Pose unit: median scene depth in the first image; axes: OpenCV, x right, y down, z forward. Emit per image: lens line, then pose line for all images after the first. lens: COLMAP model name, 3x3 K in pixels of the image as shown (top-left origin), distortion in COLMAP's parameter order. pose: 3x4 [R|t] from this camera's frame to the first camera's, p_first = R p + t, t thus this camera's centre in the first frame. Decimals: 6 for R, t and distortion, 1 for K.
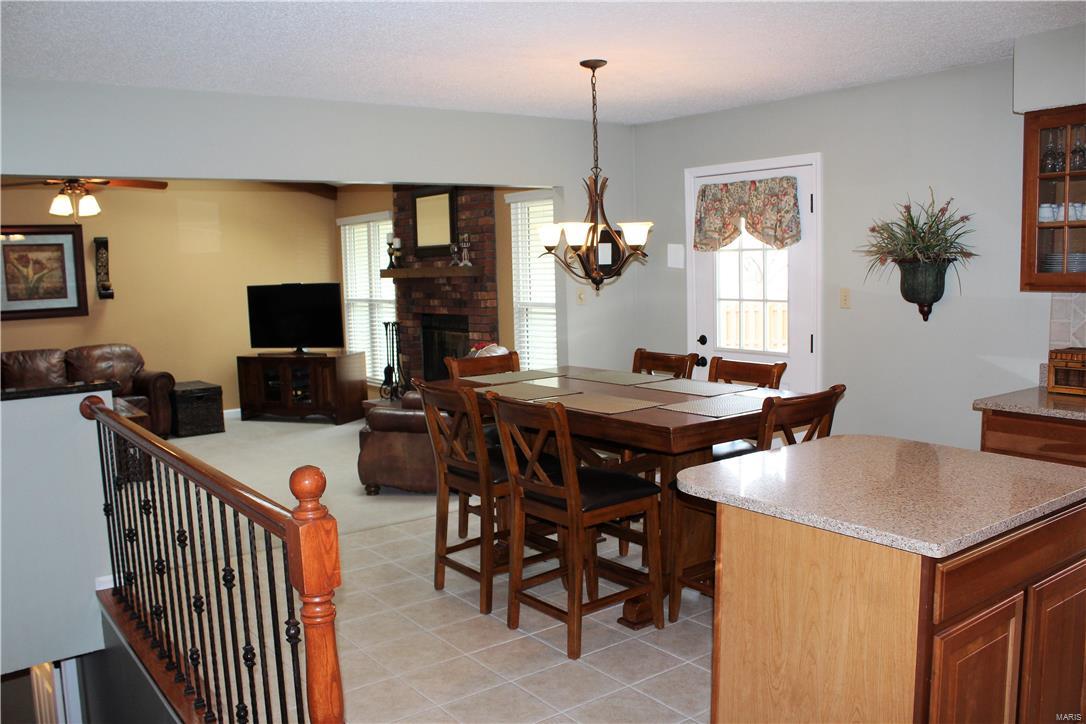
lens RADIAL K [[895.4, 0, 539.7], [0, 895.4, 364.4], [0, 0, 1]] dist [-0.150935, 0.103921]
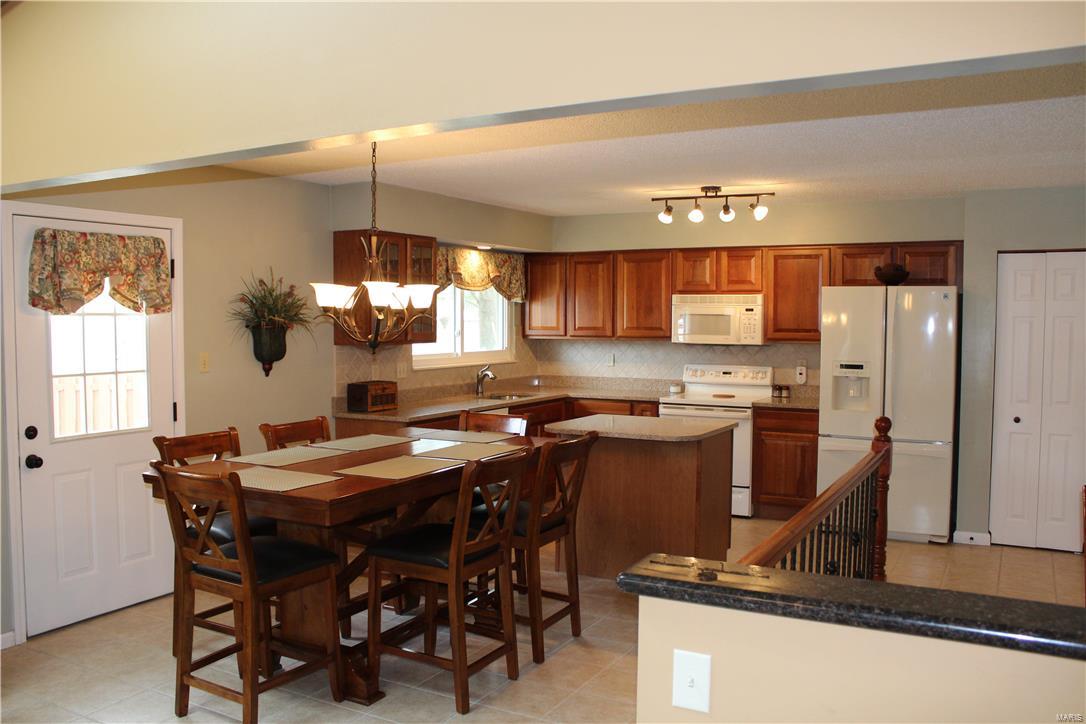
lens RADIAL K [[895.4, 0, 538.6], [0, 895.4, 368.1], [0, 0, 1]] dist [-0.150935, 0.103921]
pose [[-0.399140, -0.027461, 0.916479, -0.704190], [0.111277, 0.990712, 0.078148, -0.097909], [-0.910112, 0.133175, -0.392377, 0.965566]]
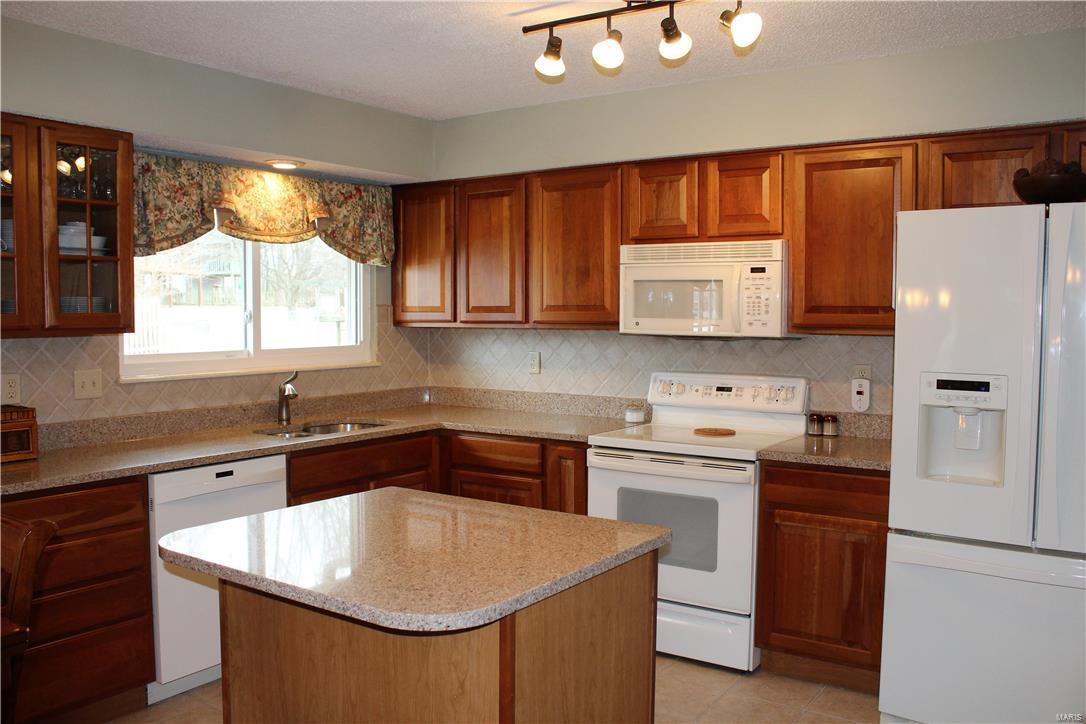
lens RADIAL K [[895.4, 0, 538.0], [0, 895.4, 368.3], [0, 0, 1]] dist [-0.150935, 0.103921]
pose [[-0.308264, -0.036642, 0.950595, -0.212445], [0.113547, 0.990697, 0.075010, -0.040422], [-0.944500, 0.131060, -0.301236, 0.522138]]
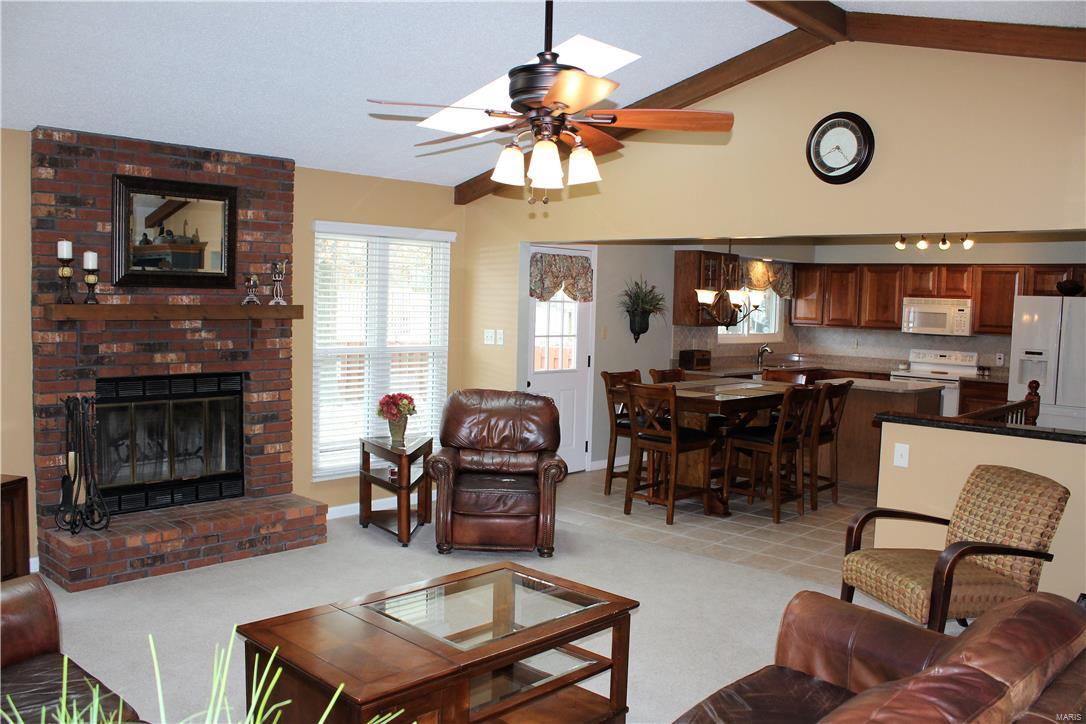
lens RADIAL K [[895.4, 0, 537.7], [0, 895.4, 358.7], [0, 0, 1]] dist [-0.150935, 0.103921]
pose [[-0.160796, -0.045712, 0.985929, -1.240041], [0.086993, 0.994383, 0.060292, -0.129772], [-0.983146, 0.095464, -0.155916, 1.292548]]
